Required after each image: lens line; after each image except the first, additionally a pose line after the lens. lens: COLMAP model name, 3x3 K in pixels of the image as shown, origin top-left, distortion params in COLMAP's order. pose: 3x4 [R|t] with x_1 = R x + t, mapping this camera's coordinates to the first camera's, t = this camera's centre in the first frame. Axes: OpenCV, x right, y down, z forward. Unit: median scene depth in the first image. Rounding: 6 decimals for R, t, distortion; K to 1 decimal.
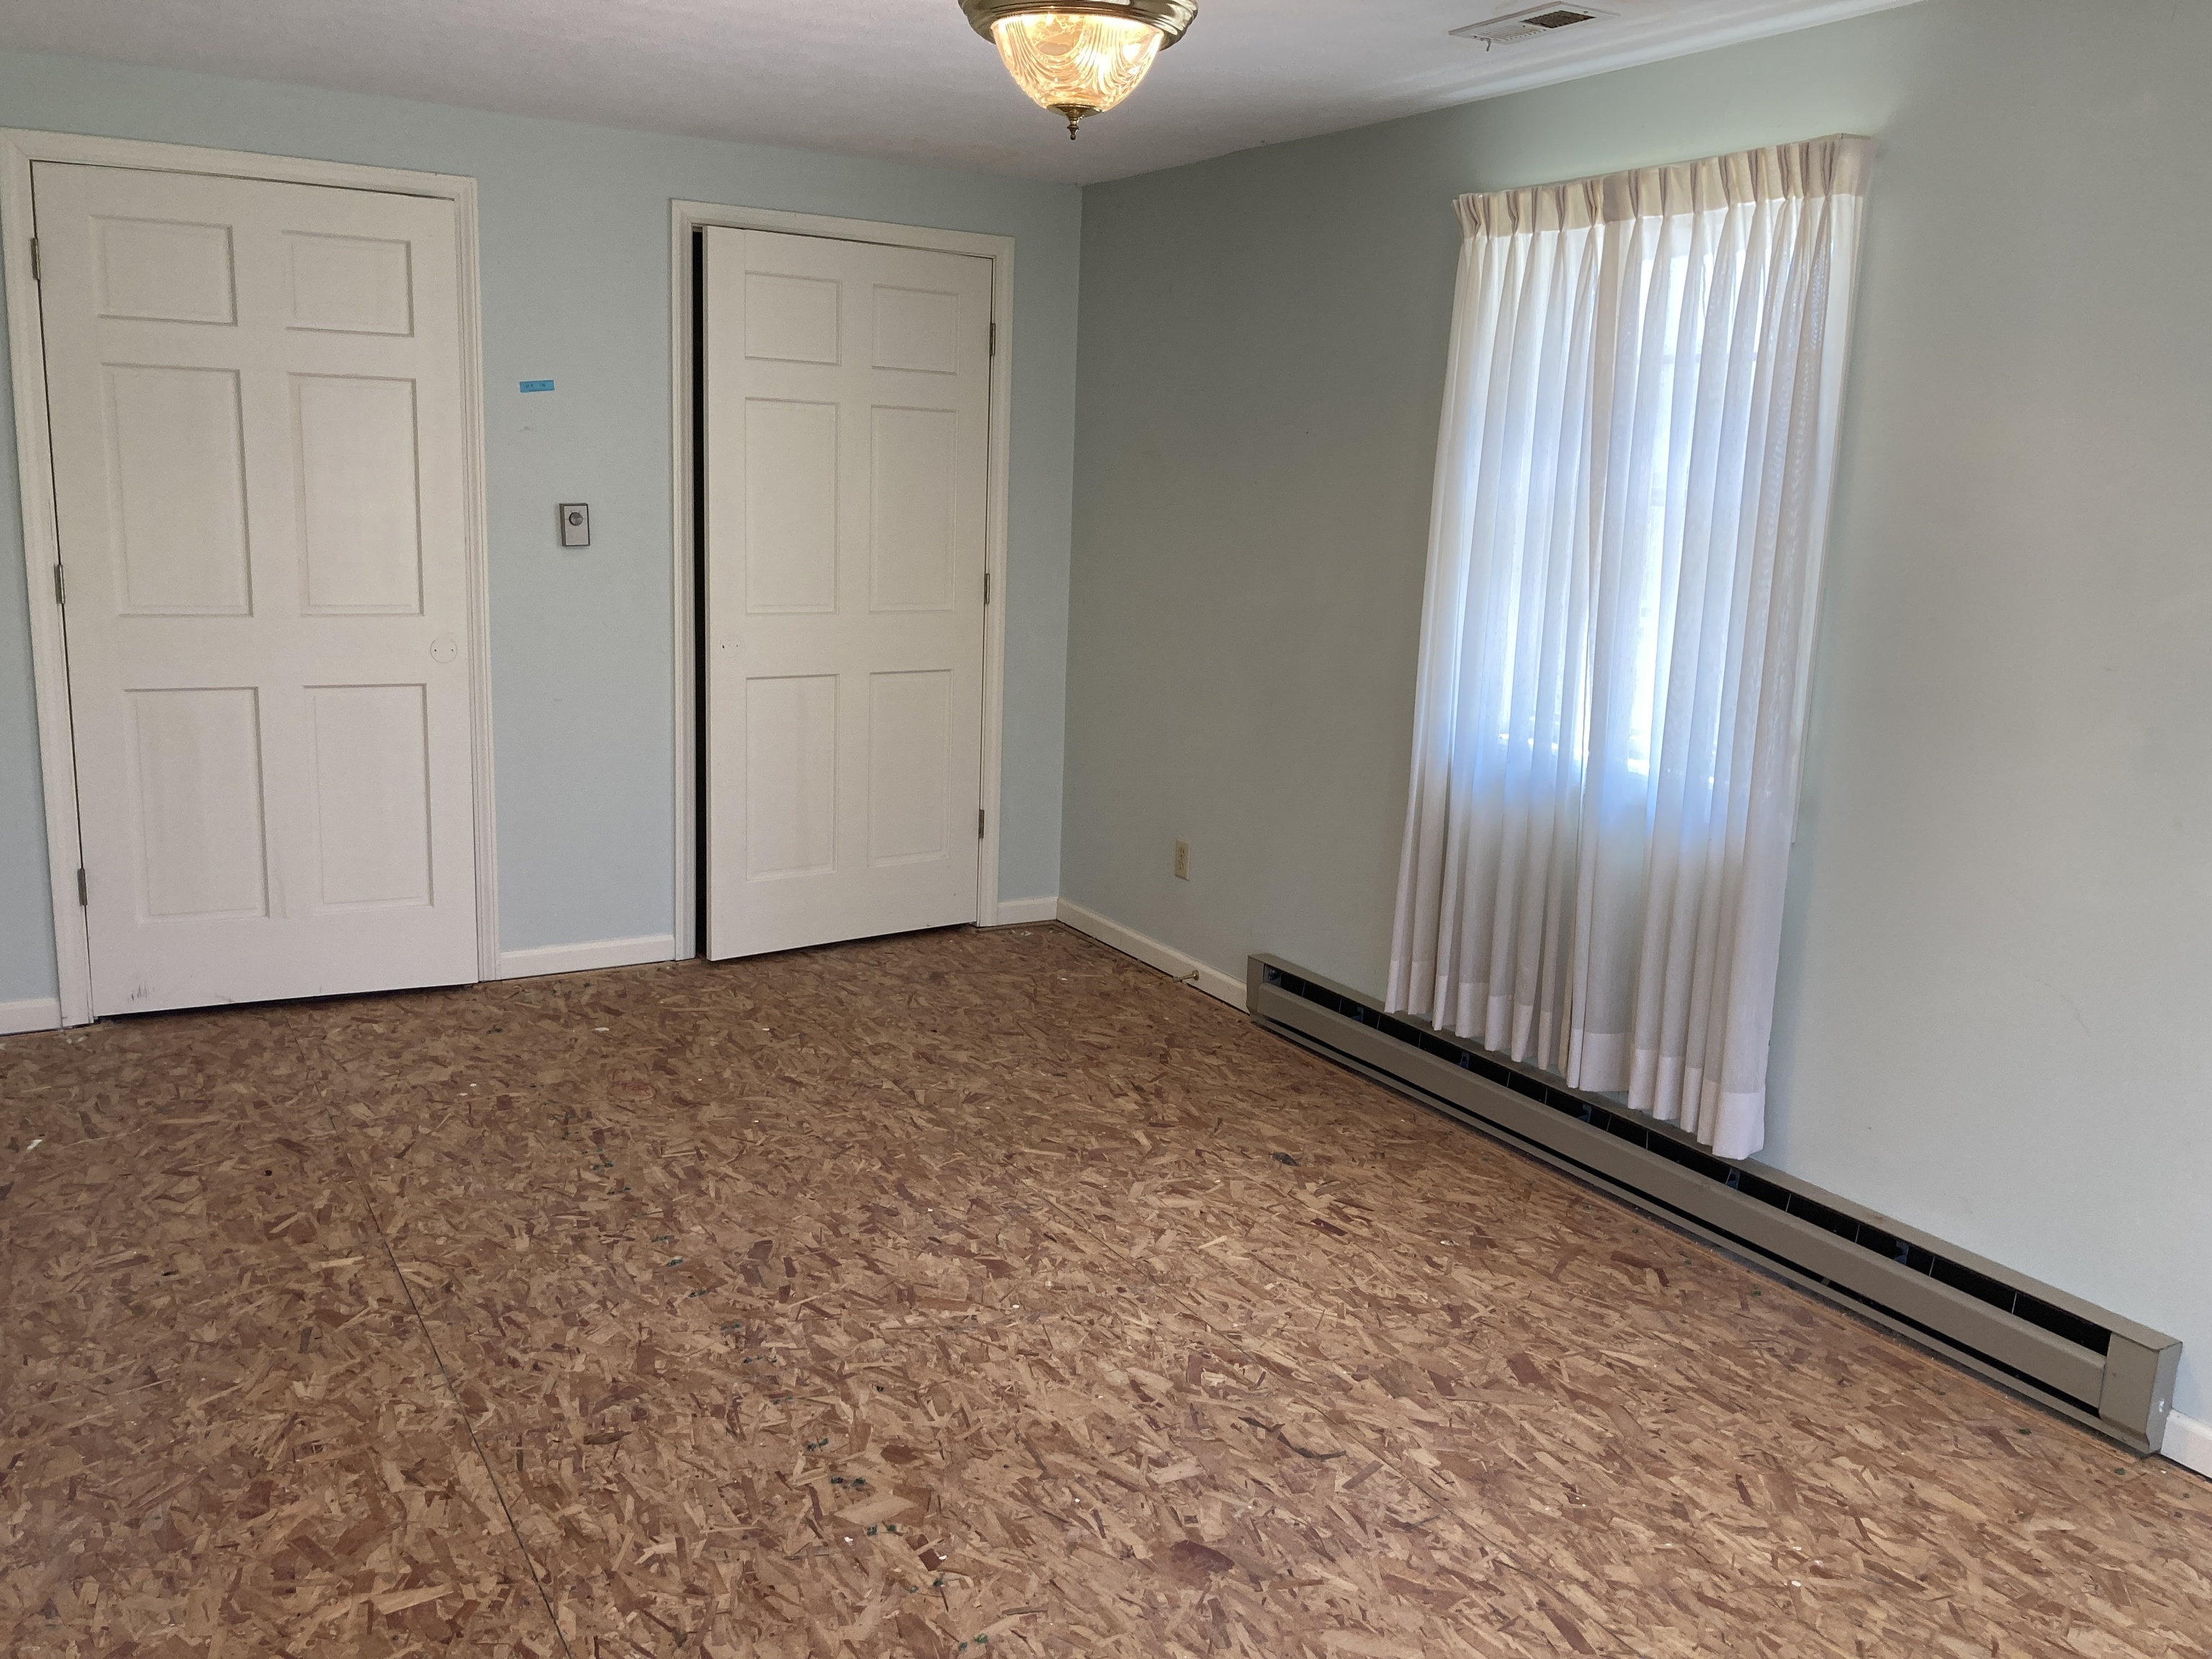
lens RADIAL K [[1814.2, 0, 1089.7], [0, 1814.2, 749.3], [0, 0, 1]] dist [0.041245, -0.054796]
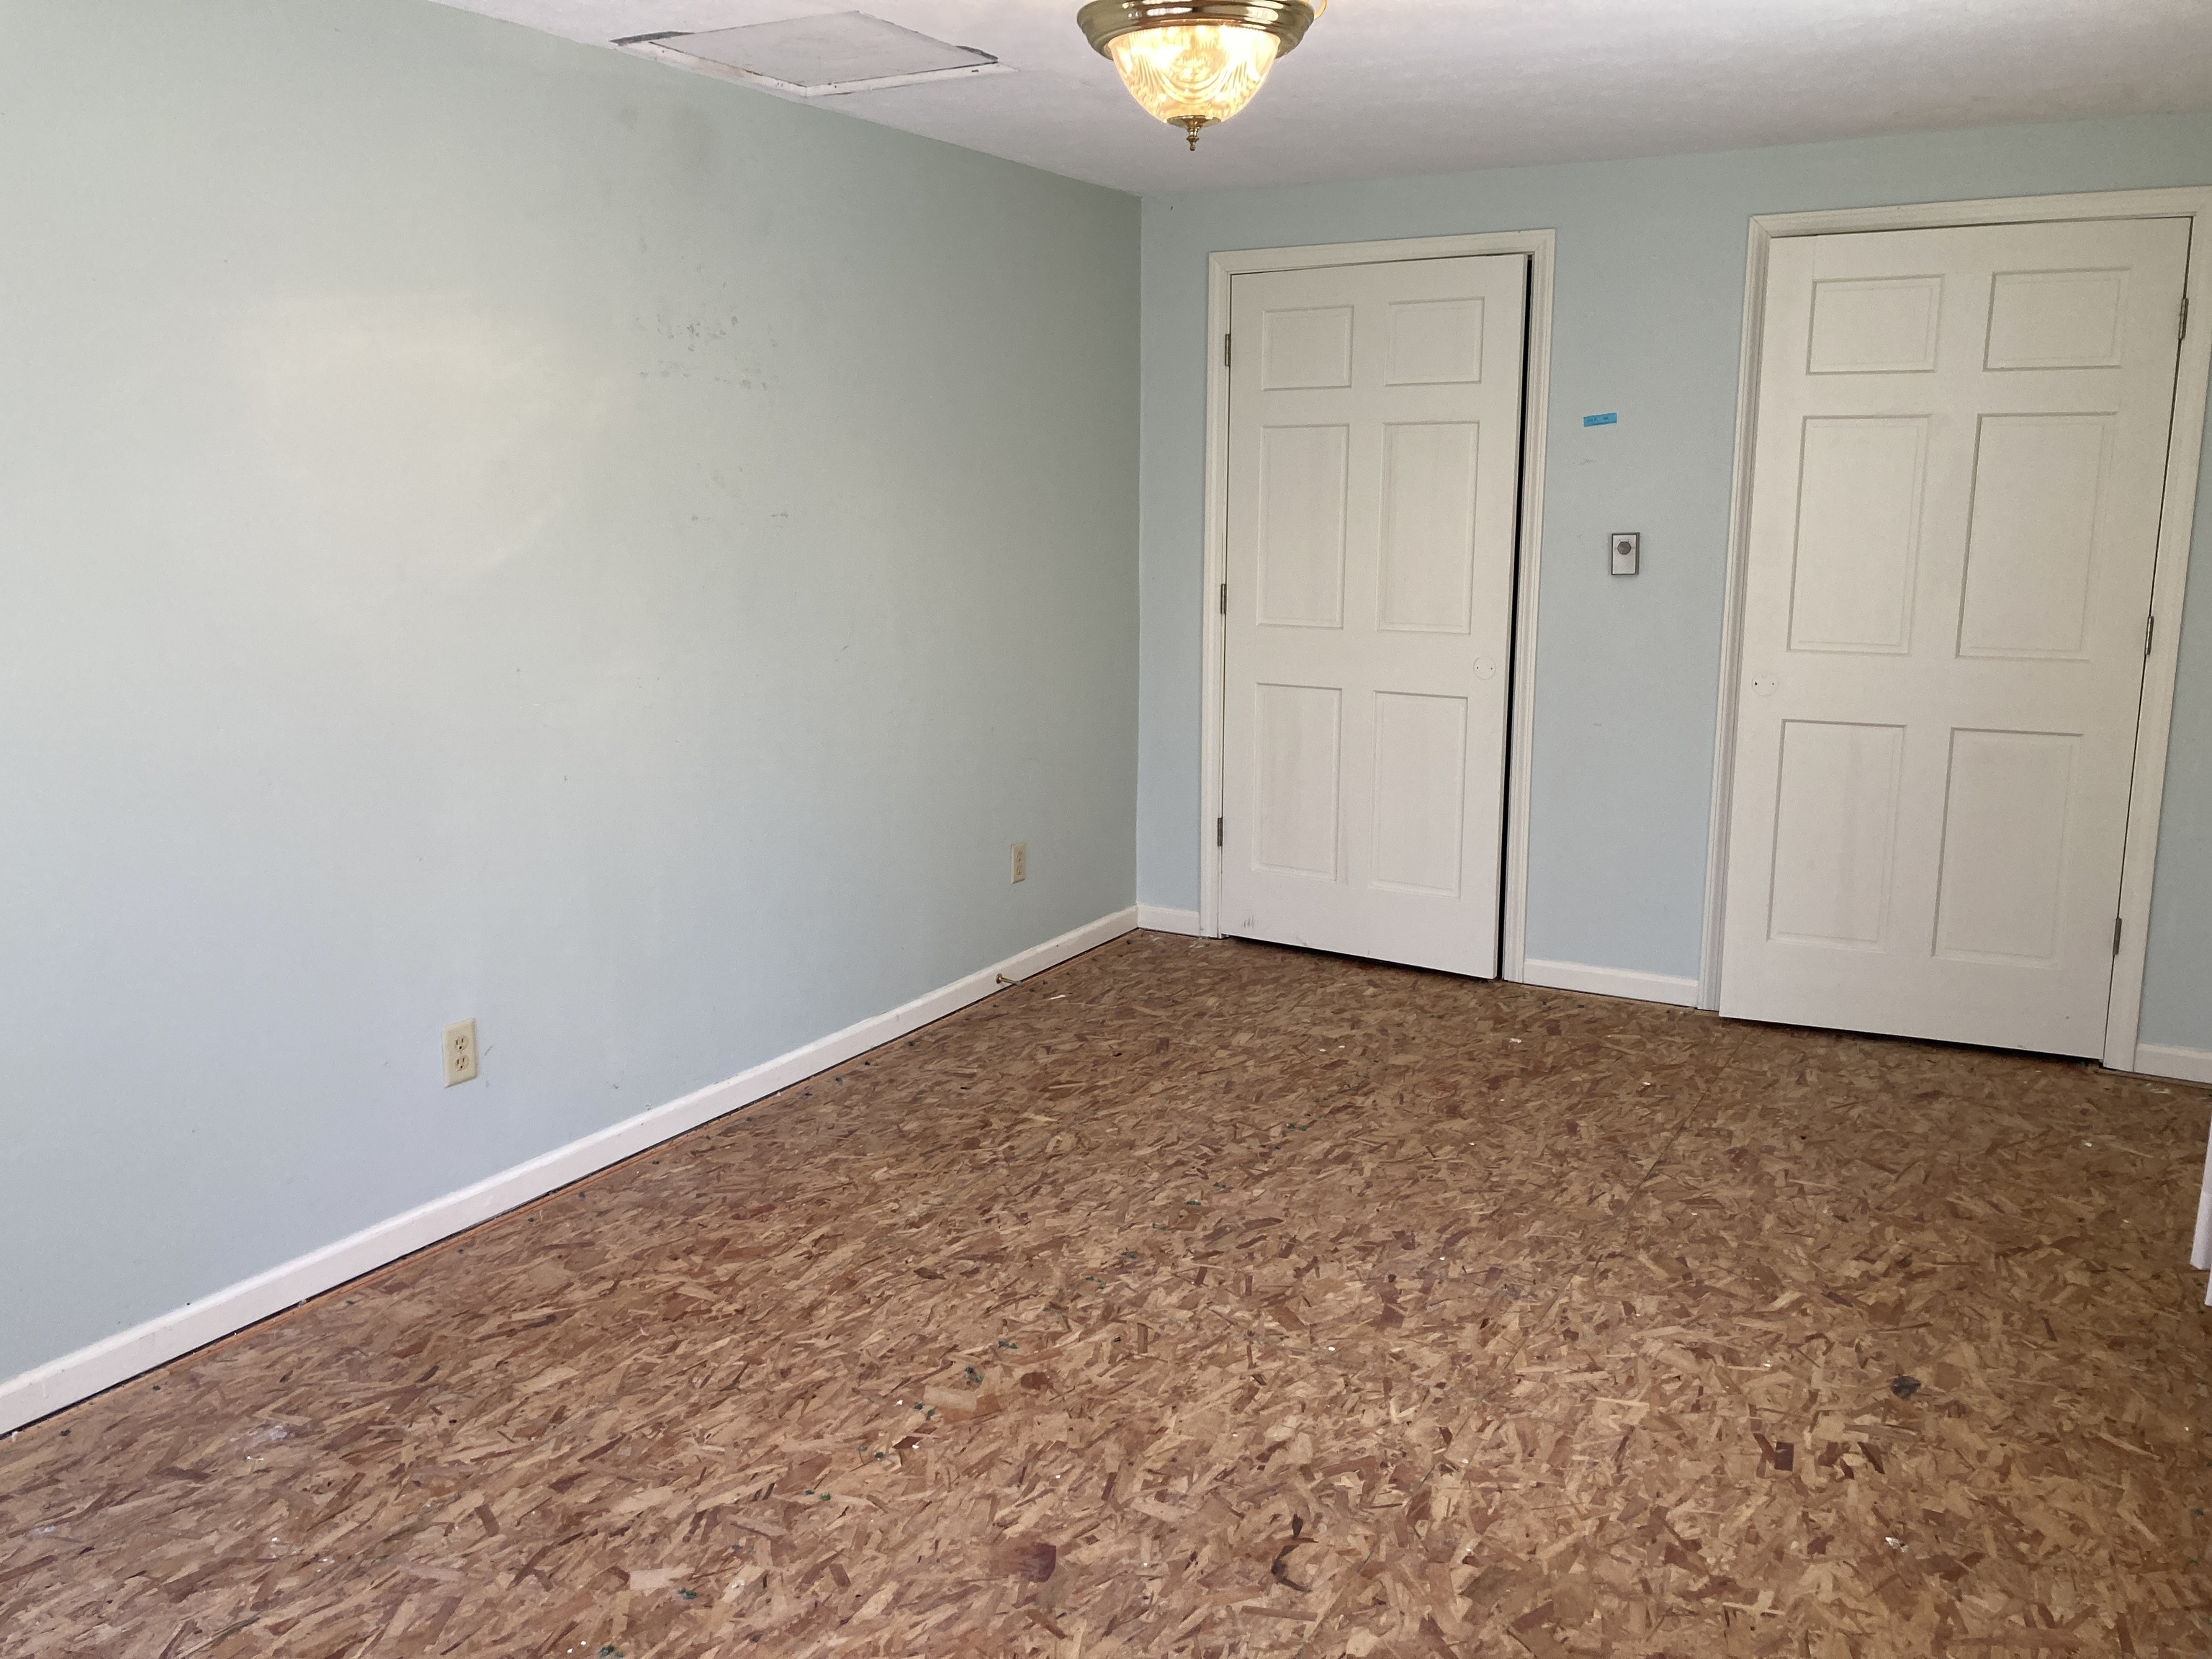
lens RADIAL K [[1814.2, 0, 1103.0], [0, 1814.2, 732.3], [0, 0, 1]] dist [0.041245, -0.054796]
pose [[0.505555, 0.089409, -0.858149, 0.693085], [-0.123579, 0.991865, 0.030537, -0.030670], [0.853898, 0.090611, 0.512492, 0.374622]]
